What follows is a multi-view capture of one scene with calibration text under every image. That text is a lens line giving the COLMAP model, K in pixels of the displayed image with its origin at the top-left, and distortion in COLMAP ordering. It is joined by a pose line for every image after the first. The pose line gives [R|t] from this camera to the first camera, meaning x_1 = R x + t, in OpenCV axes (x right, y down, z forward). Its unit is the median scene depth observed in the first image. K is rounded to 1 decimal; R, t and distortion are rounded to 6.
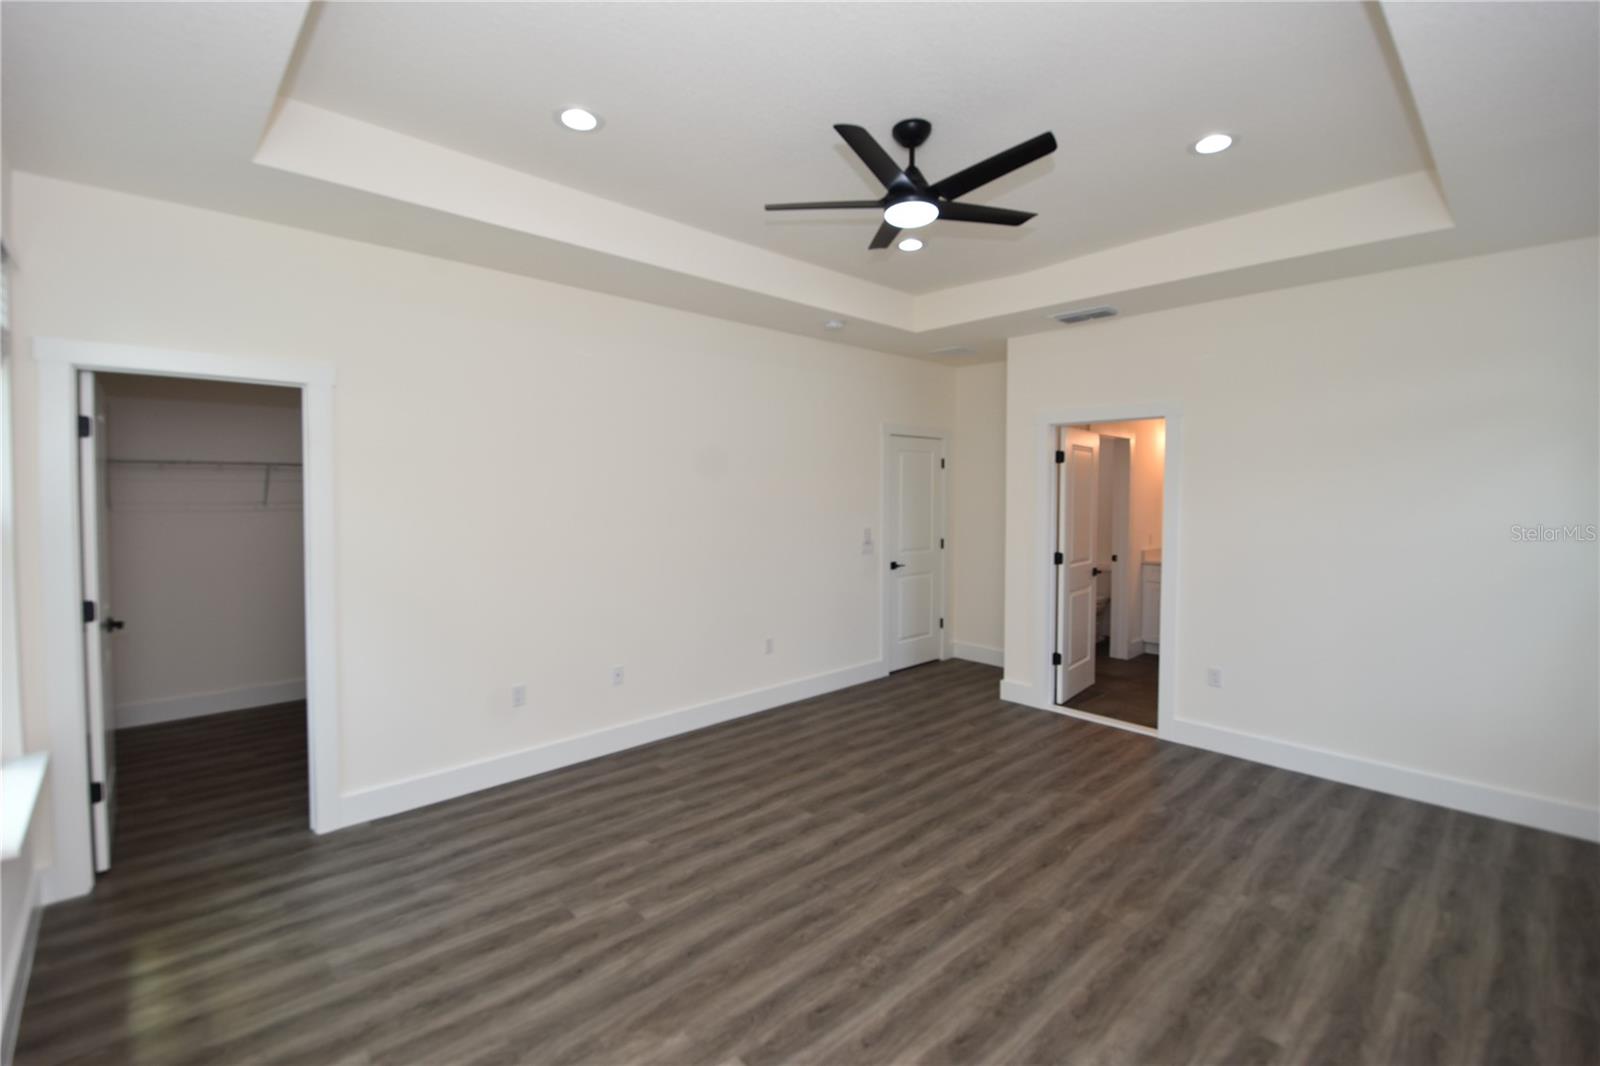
lens RADIAL K [[704.2, 0, 795.7], [0, 704.2, 513.1], [0, 0, 1]] dist [0.014685, -0.022712]
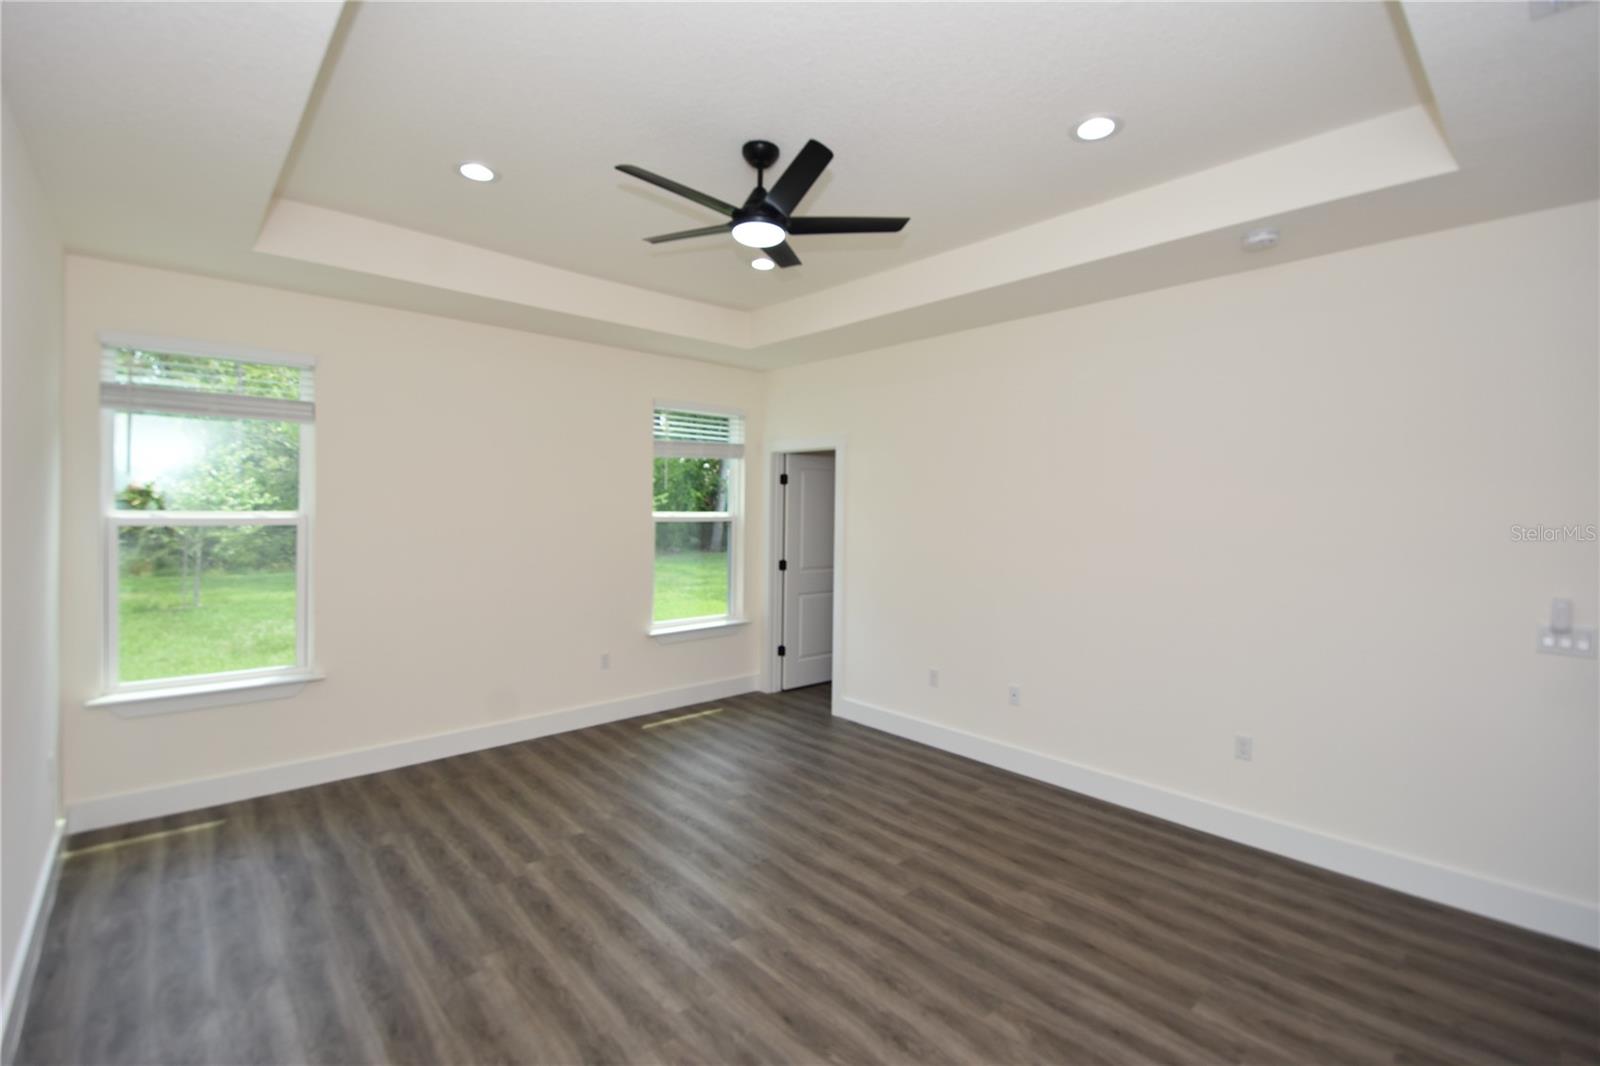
lens RADIAL K [[704.2, 0, 795.7], [0, 704.2, 513.1], [0, 0, 1]] dist [0.014685, -0.022712]
pose [[-0.018568, 0.003693, -0.999821, 1.026680], [-0.043330, 0.999051, 0.004495, -0.026467], [0.998888, 0.043406, -0.018391, 0.950389]]
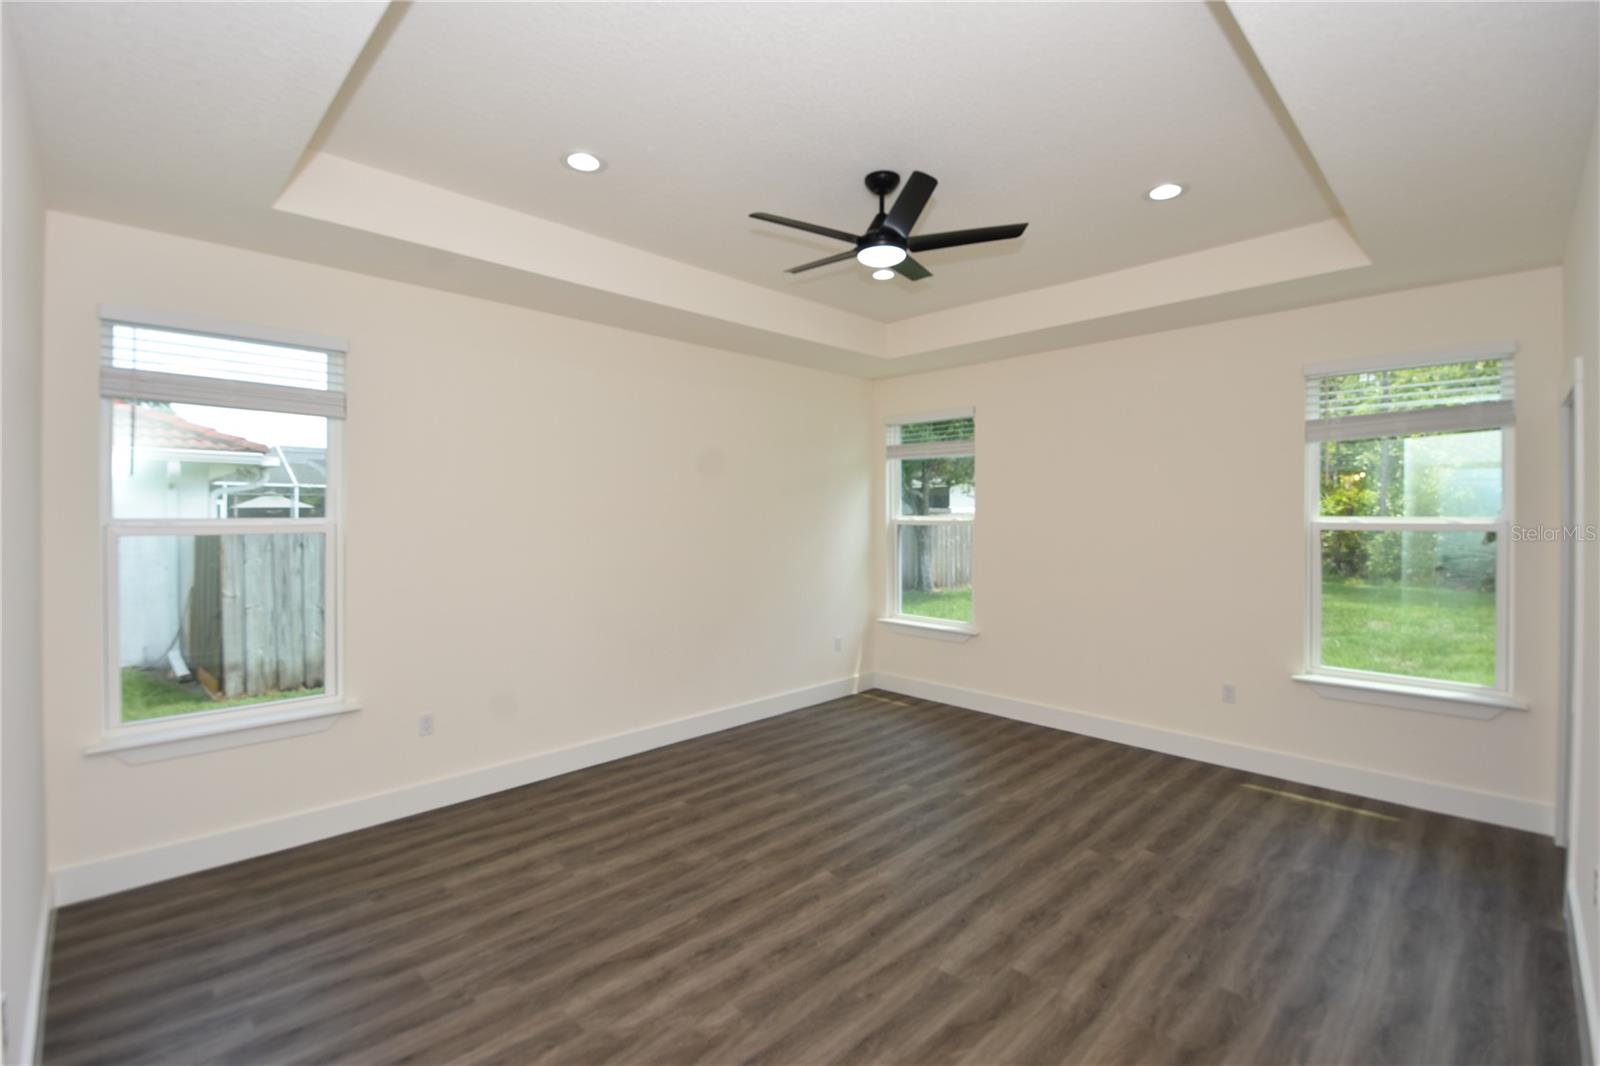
lens RADIAL K [[704.2, 0, 795.7], [0, 704.2, 513.1], [0, 0, 1]] dist [0.014685, -0.022712]
pose [[-0.999587, -0.004249, -0.028421, 0.287017], [-0.005185, 0.999444, 0.032948, -0.051268], [0.028265, 0.033082, -0.999053, 1.840669]]
